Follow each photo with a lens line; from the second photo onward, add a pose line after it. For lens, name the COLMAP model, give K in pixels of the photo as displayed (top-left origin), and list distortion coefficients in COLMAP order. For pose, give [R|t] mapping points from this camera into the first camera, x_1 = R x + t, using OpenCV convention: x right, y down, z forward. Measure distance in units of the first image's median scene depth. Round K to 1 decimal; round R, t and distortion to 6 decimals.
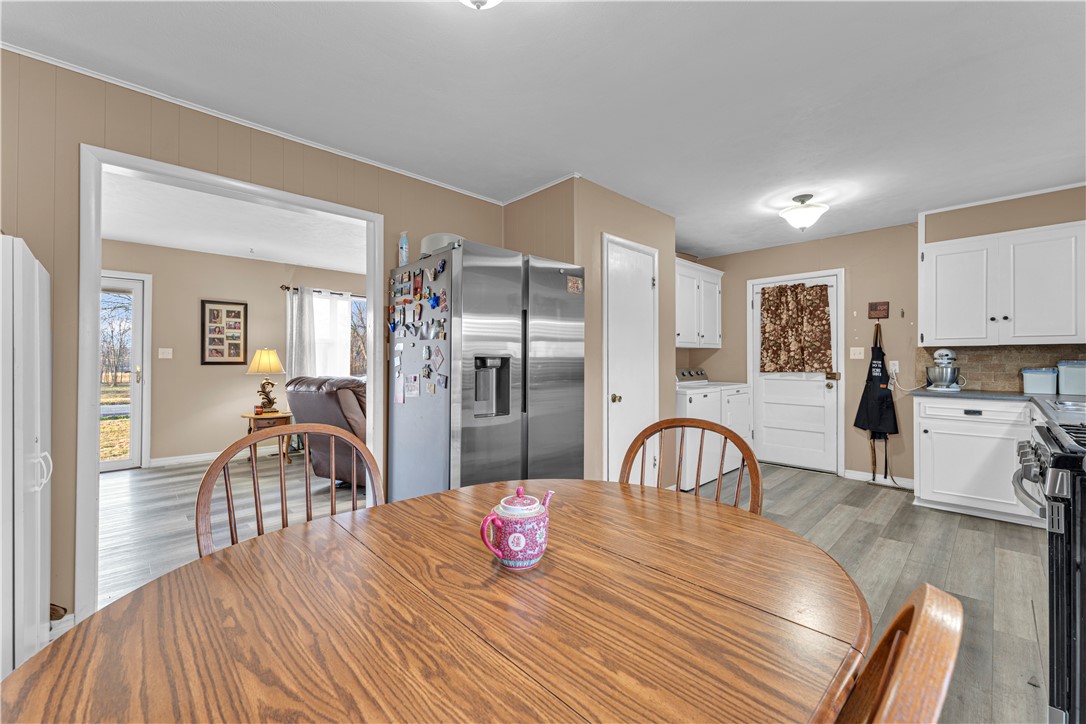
lens RADIAL K [[438.7, 0, 540.7], [0, 438.7, 359.5], [0, 0, 1]] dist [0.004209, -0.000094]
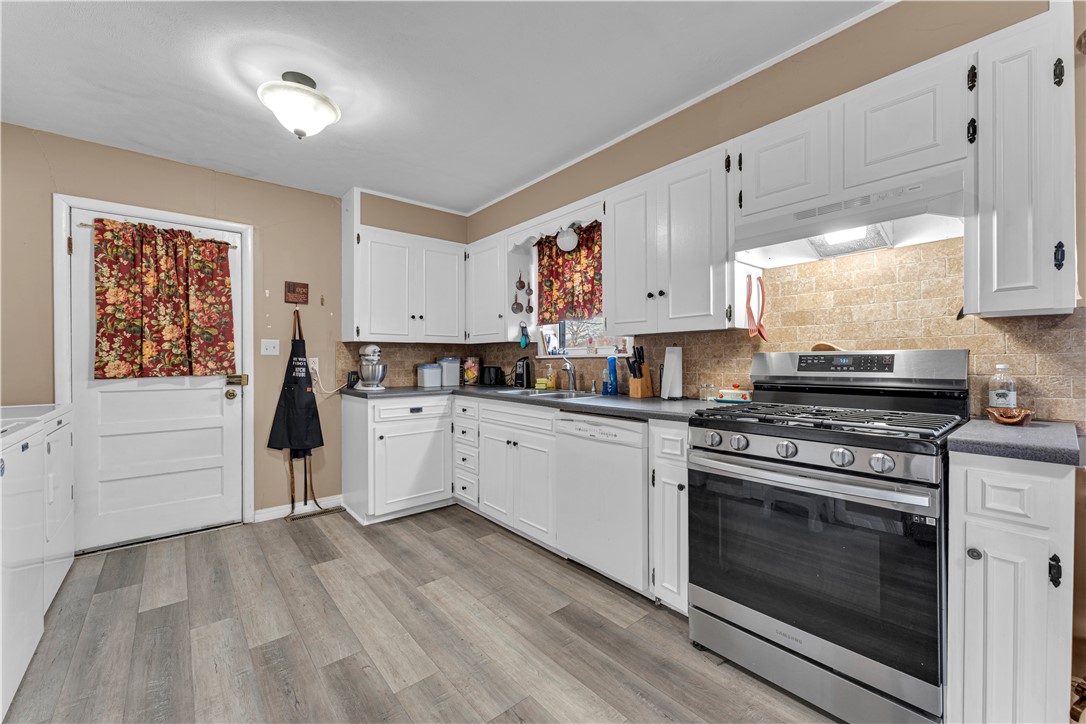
lens RADIAL K [[438.7, 0, 542.8], [0, 438.7, 361.8], [0, 0, 1]] dist [0.004209, -0.000094]
pose [[0.070684, -0.007158, 0.997473, 0.018614], [-0.001309, 0.999973, 0.007268, 0.003951], [-0.997498, -0.001819, 0.070672, 0.475422]]
